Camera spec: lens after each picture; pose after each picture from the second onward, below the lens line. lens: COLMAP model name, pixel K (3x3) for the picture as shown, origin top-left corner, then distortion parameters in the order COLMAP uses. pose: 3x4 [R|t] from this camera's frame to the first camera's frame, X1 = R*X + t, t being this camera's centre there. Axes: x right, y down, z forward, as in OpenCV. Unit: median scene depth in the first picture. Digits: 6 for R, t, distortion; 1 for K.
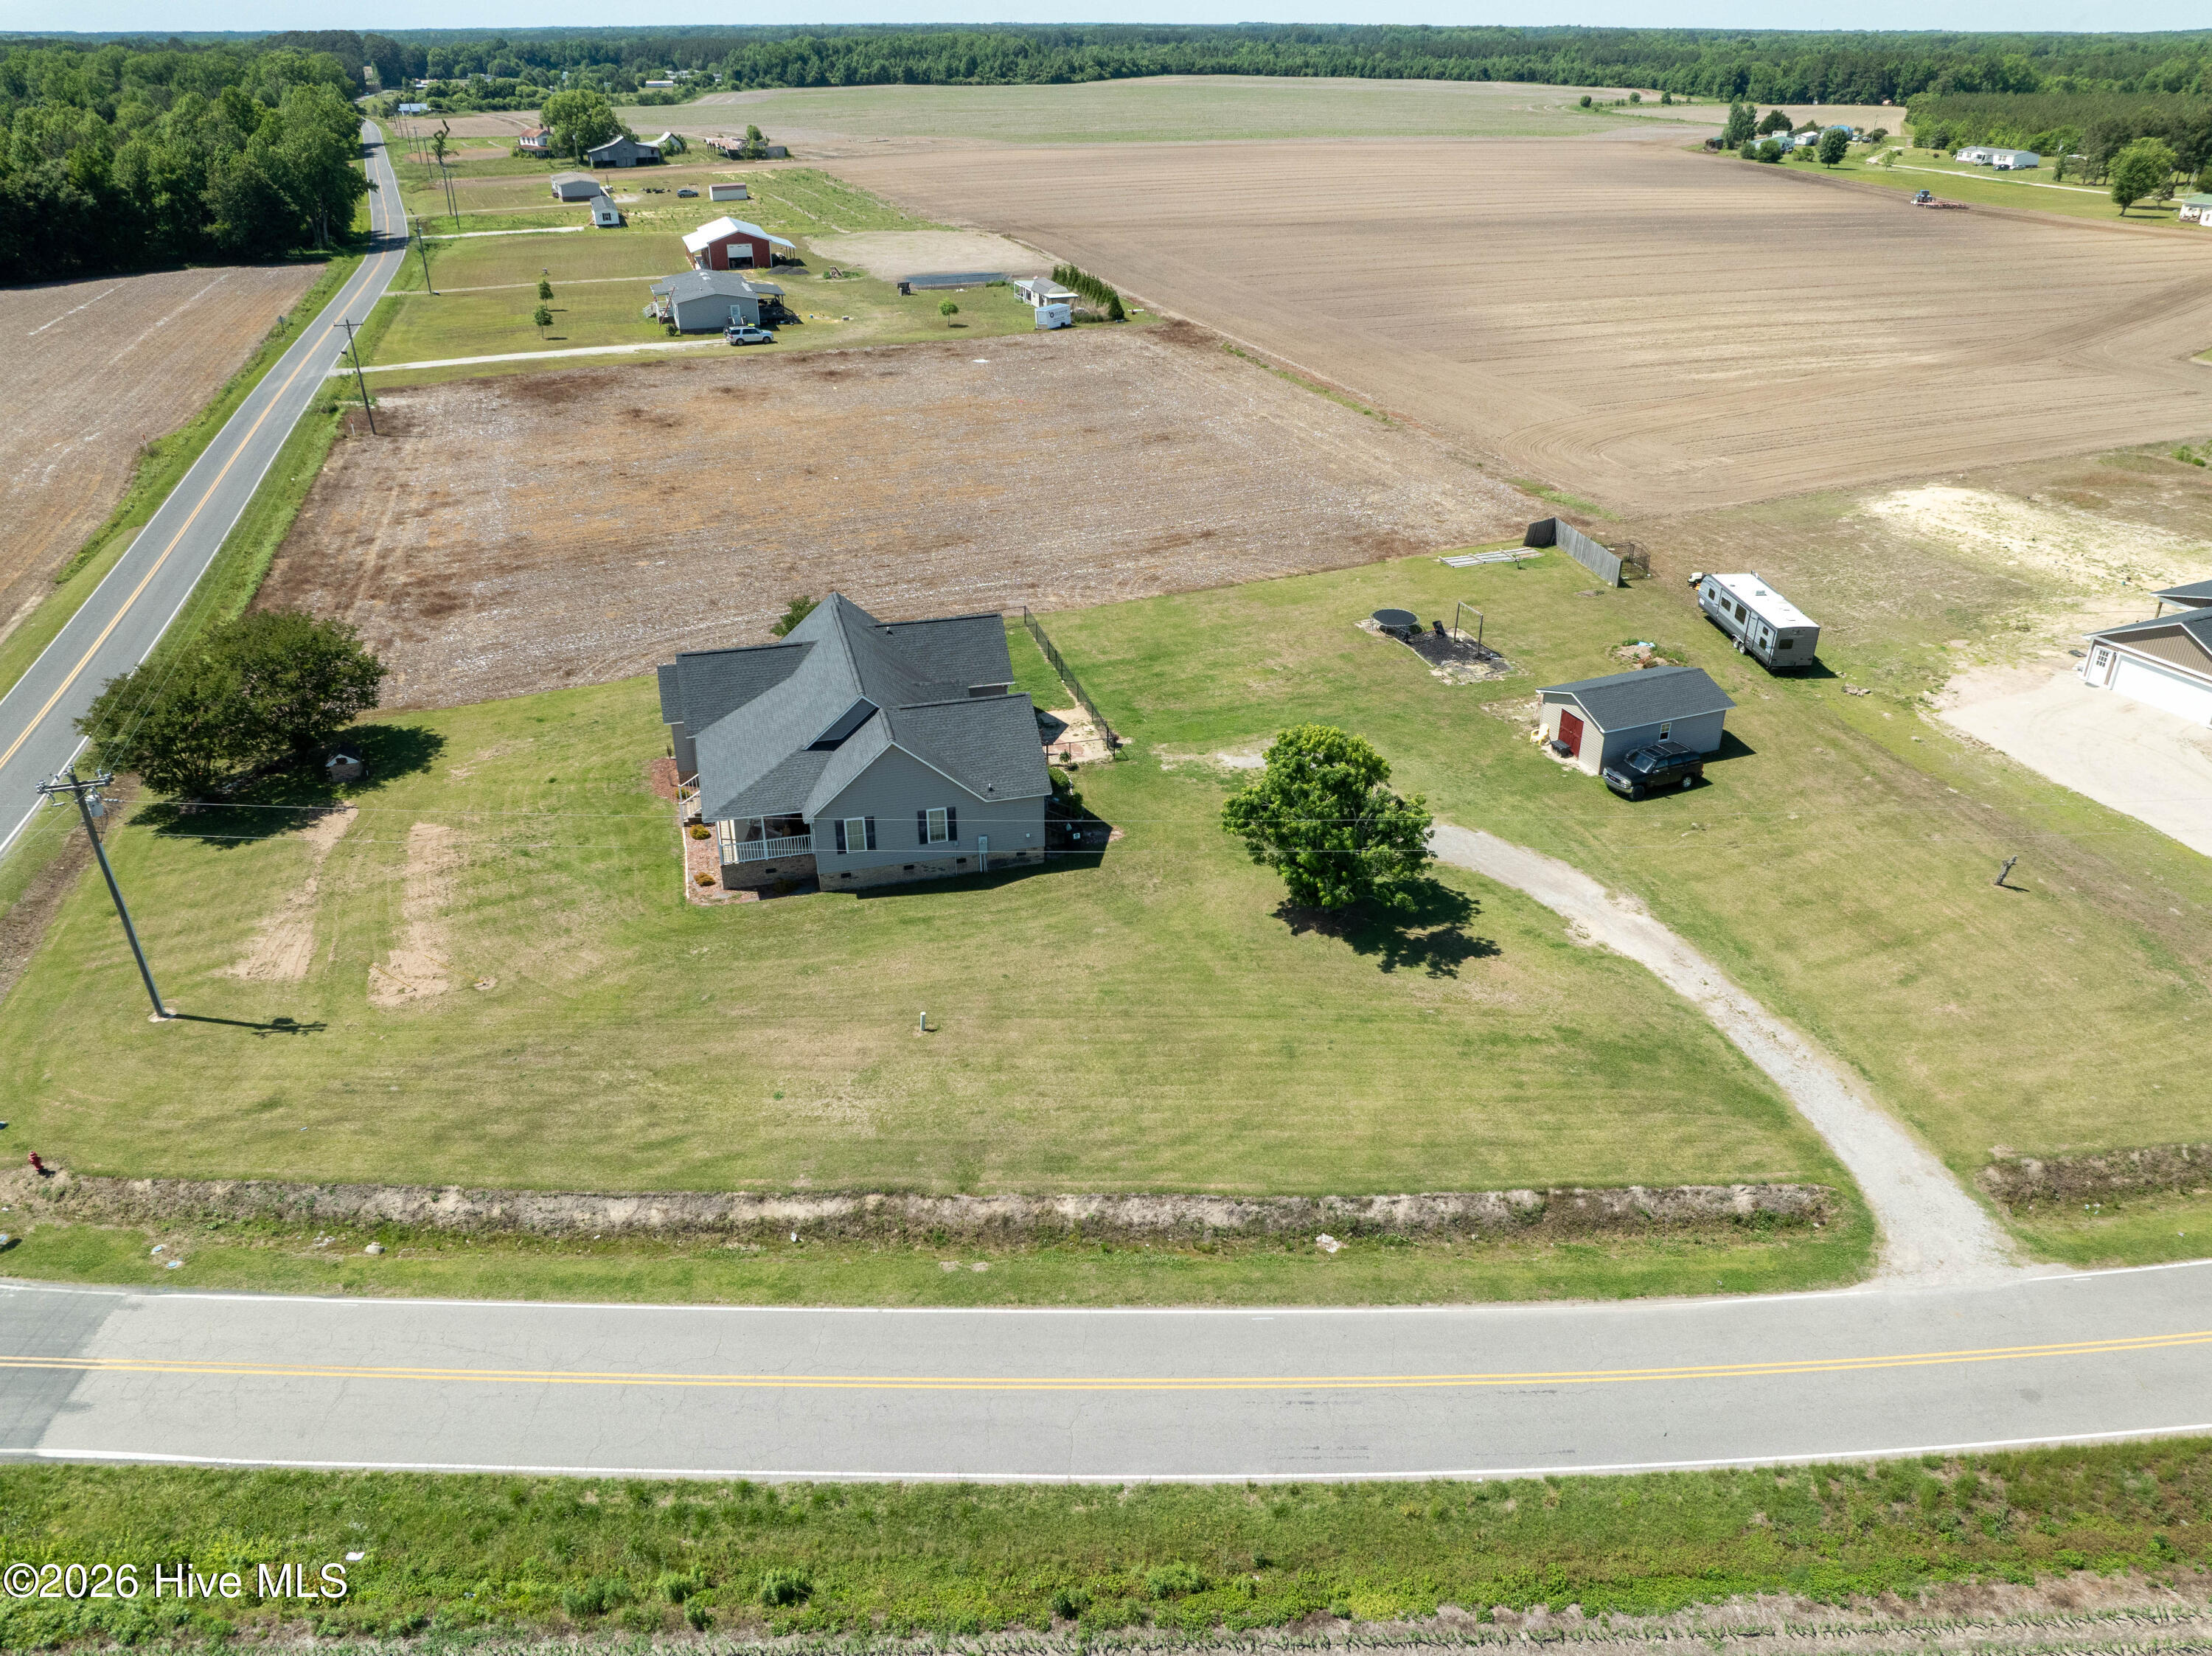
lens RADIAL K [[1556.1, 0, 1114.5], [0, 1556.1, 842.2], [0, 0, 1]] dist [-0.043832, 0.008997]
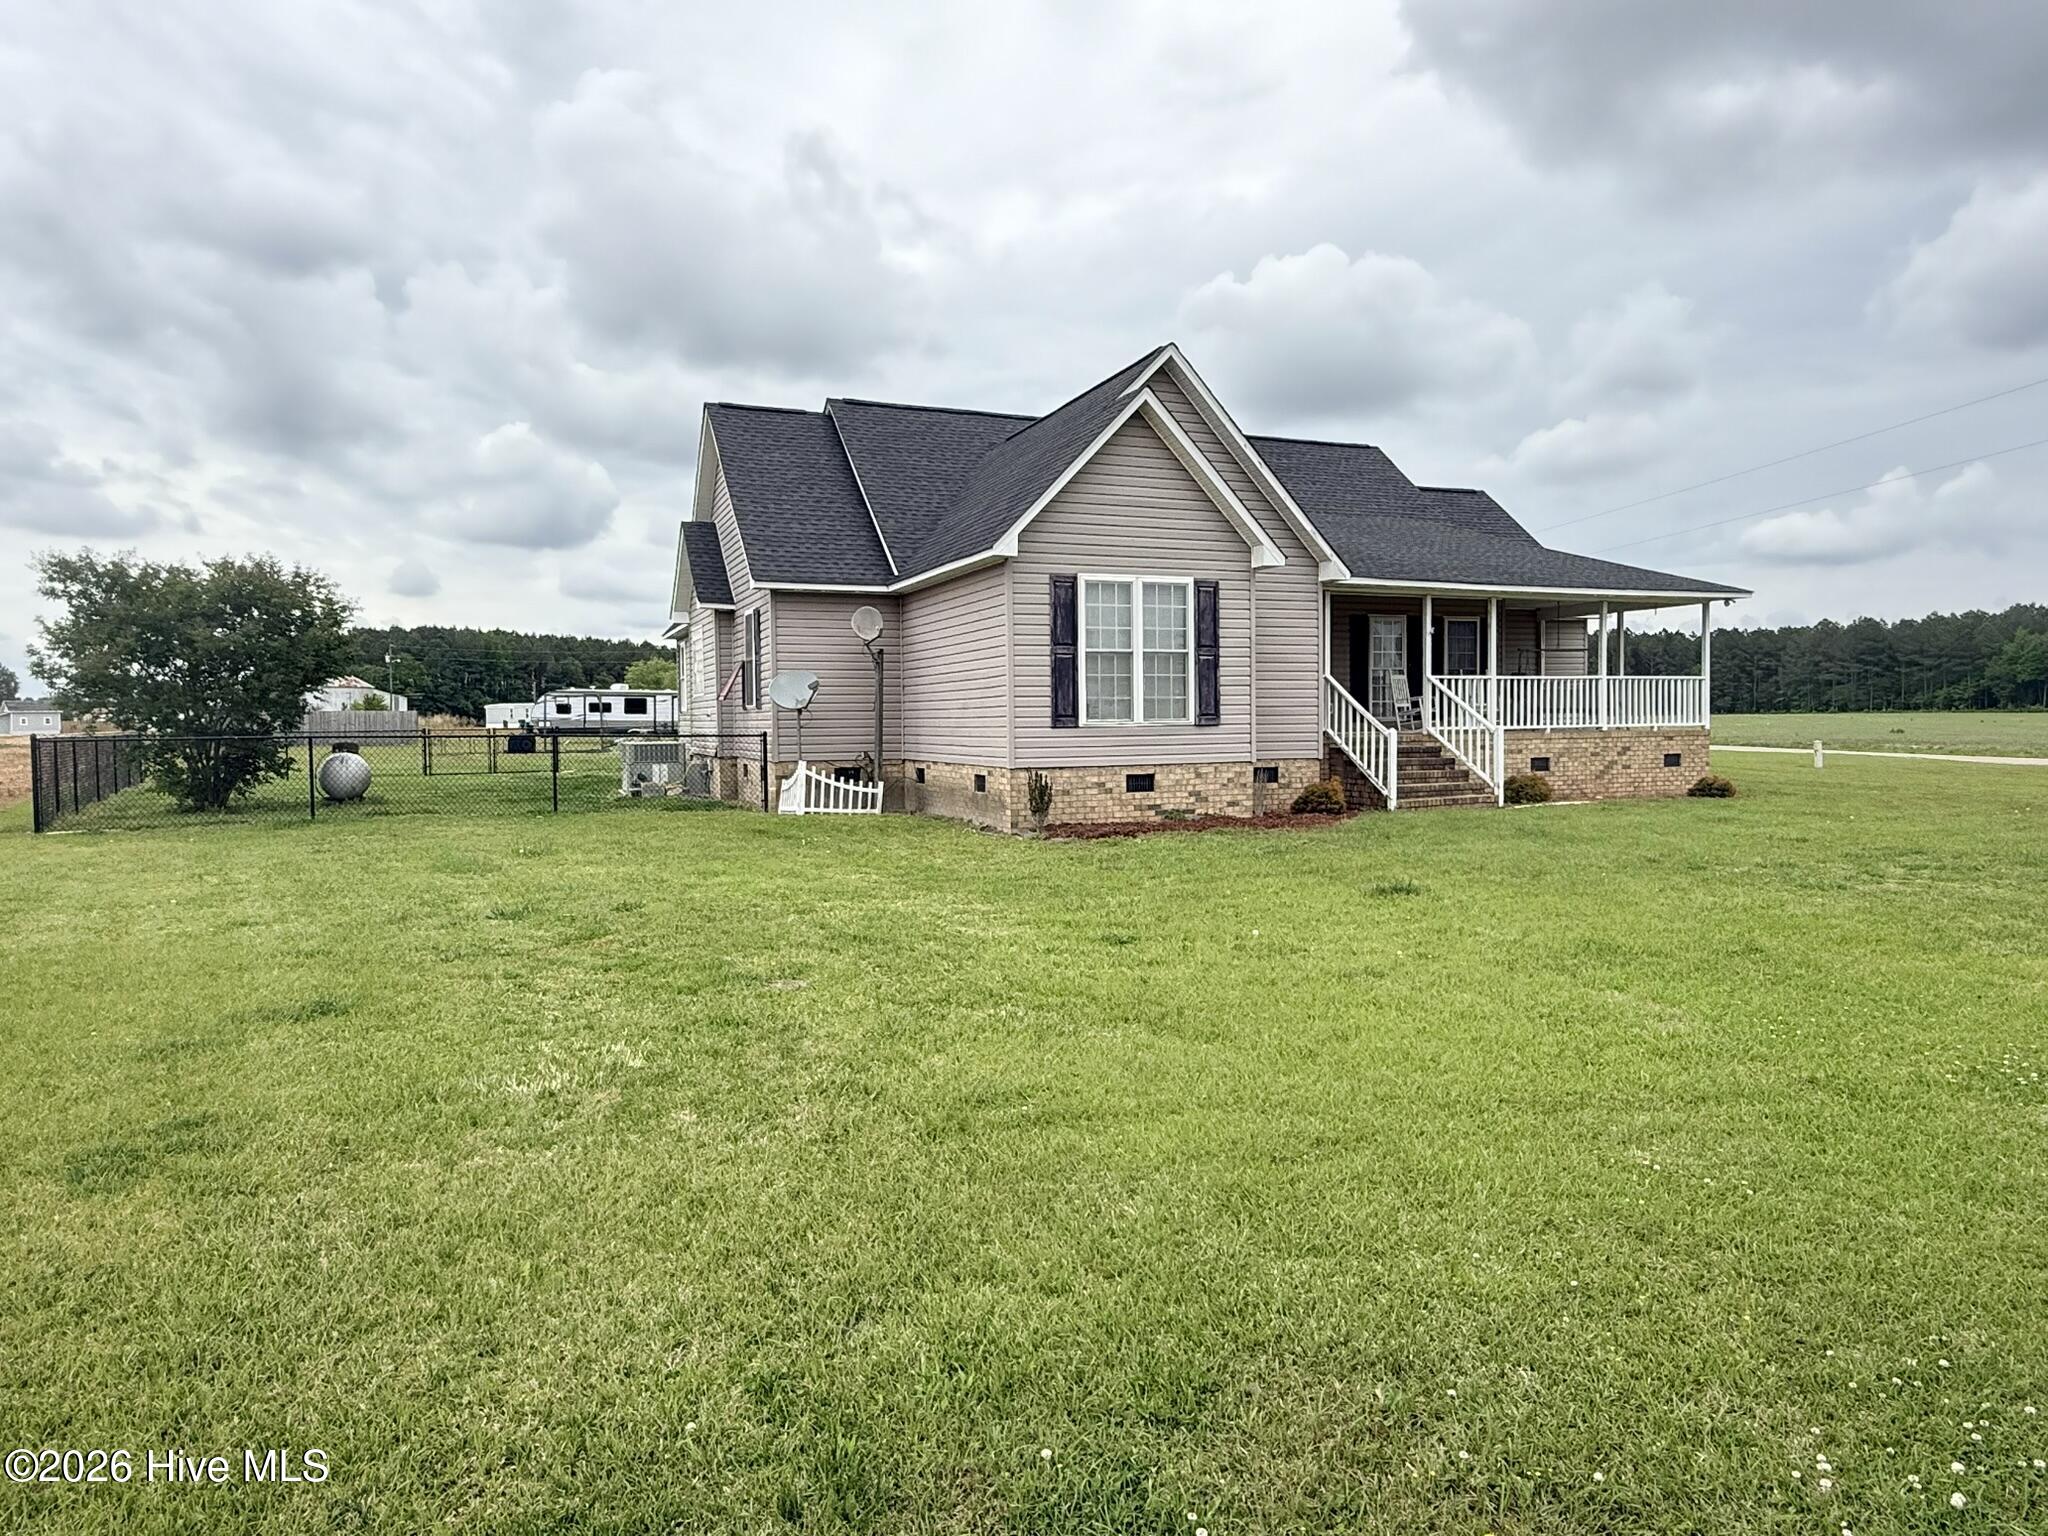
lens RADIAL K [[1242.9, 0, 1027.2], [0, 1242.9, 769.7], [0, 0, 1]] dist [0.002536, 0.001191]
pose [[-0.129224, -0.041285, 0.990756, -0.511091], [0.477201, 0.873242, 0.098629, -0.088217], [-0.869241, 0.485535, -0.093142, 1.082688]]
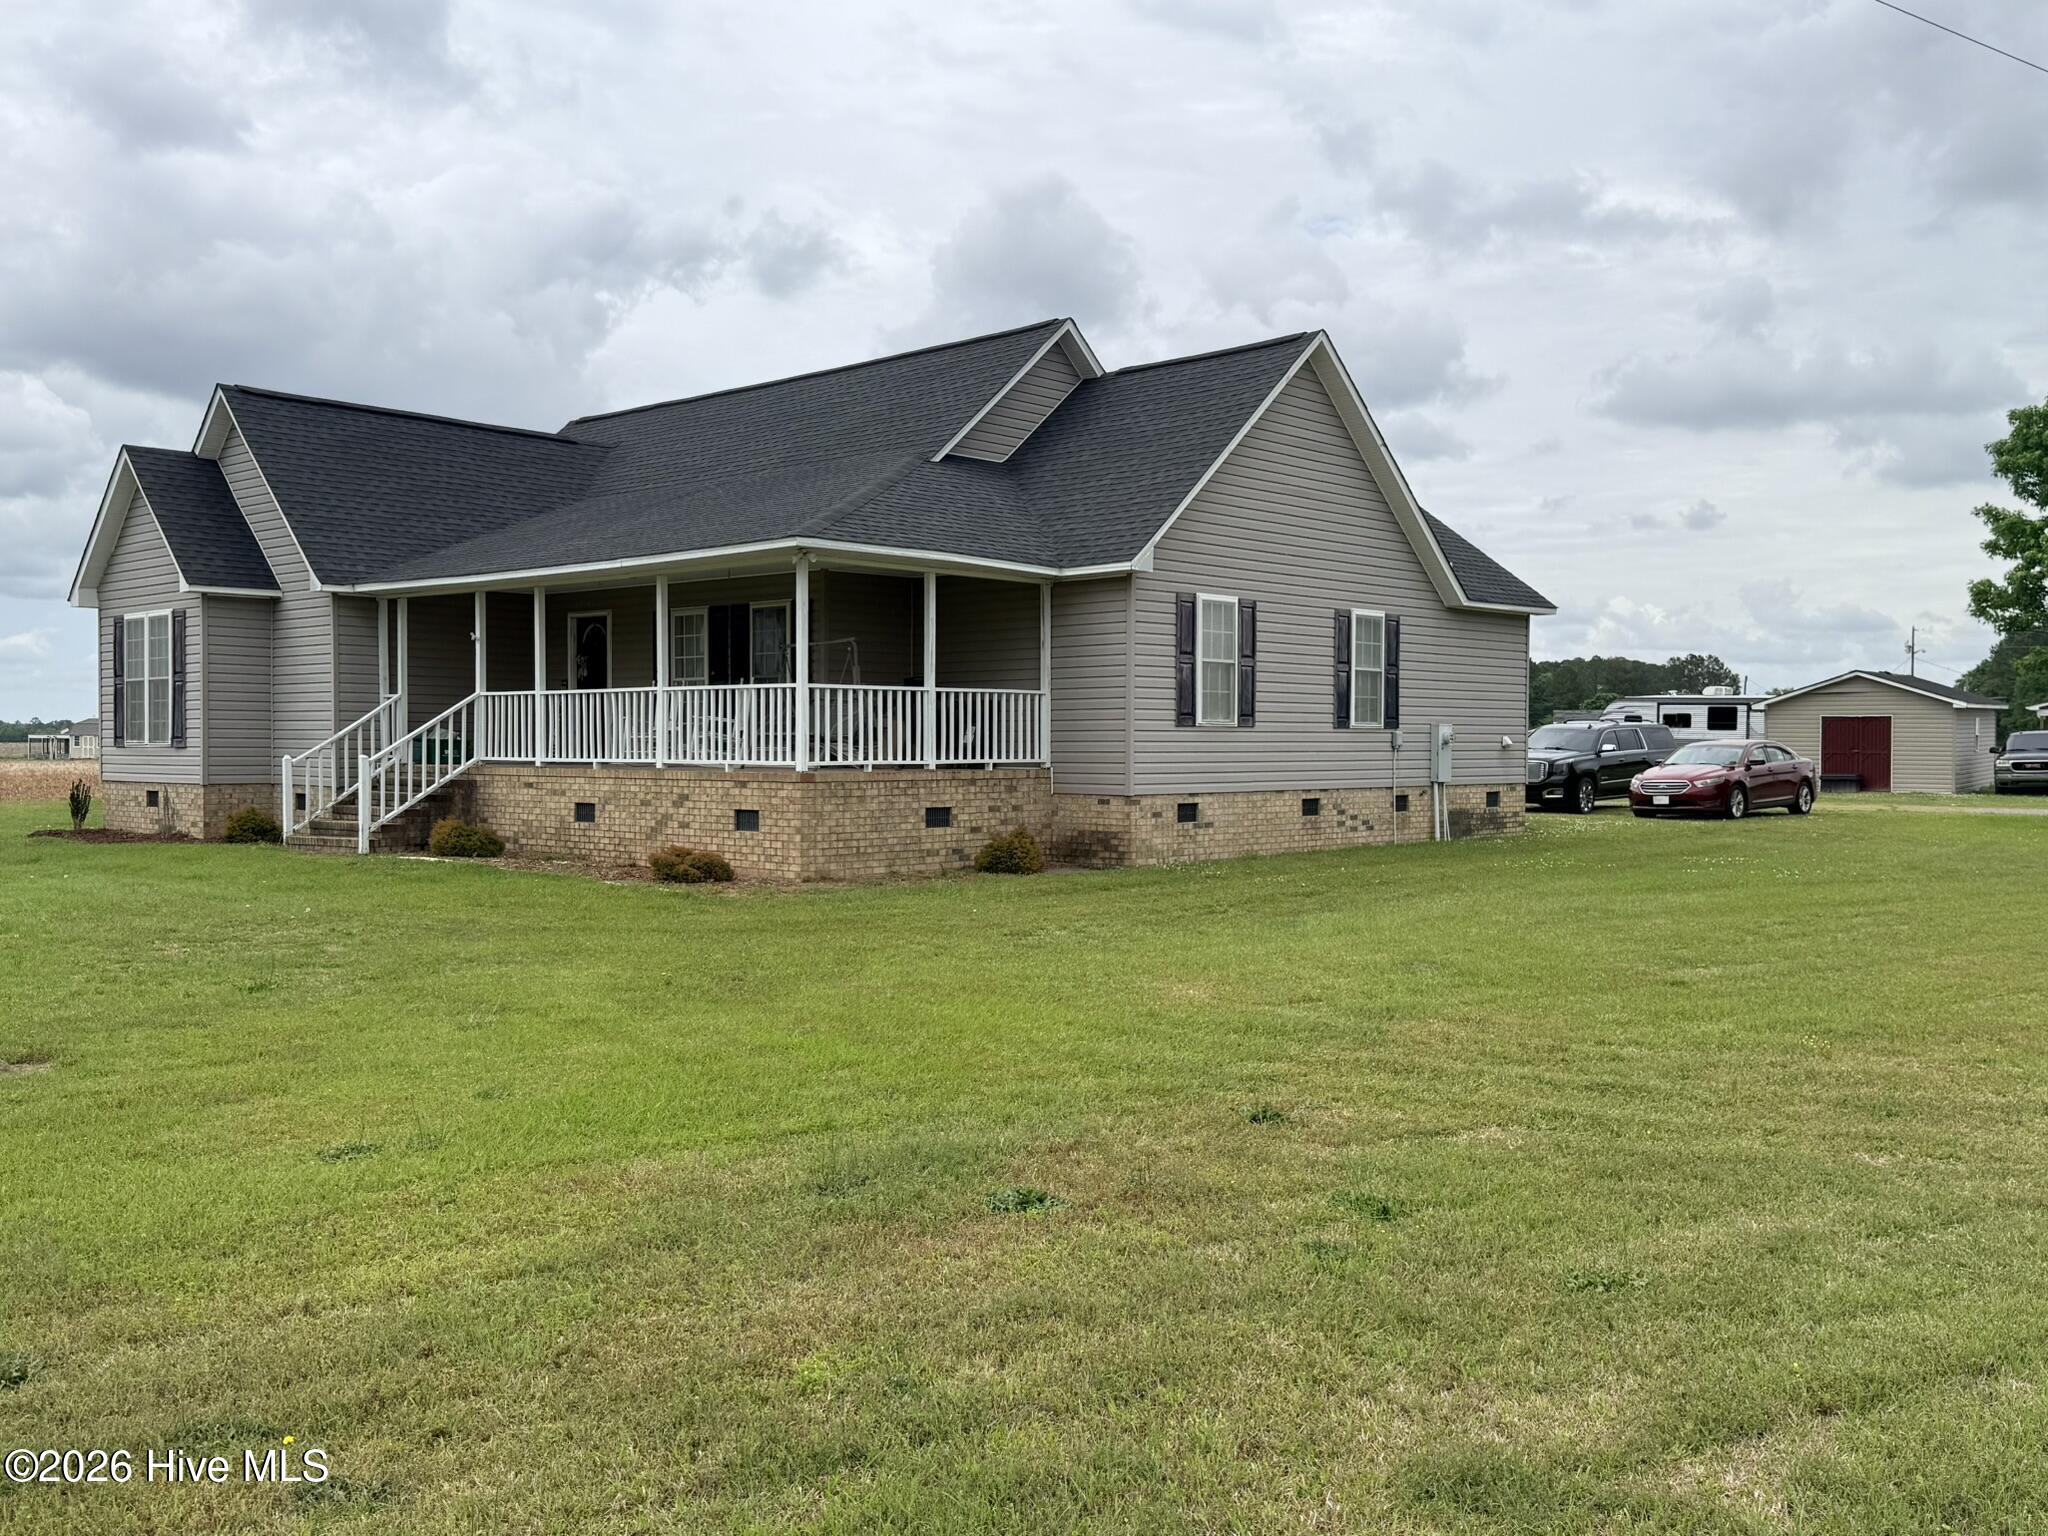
lens RADIAL K [[1771.0, 0, 1032.5], [0, 1771.0, 759.4], [0, 0, 1]] dist [0.056032, 0.003201]
pose [[0.843162, -0.005598, 0.537631, -0.337985], [0.253131, 0.886325, -0.387754, 0.119537], [-0.474345, 0.463031, 0.748732, 0.695052]]
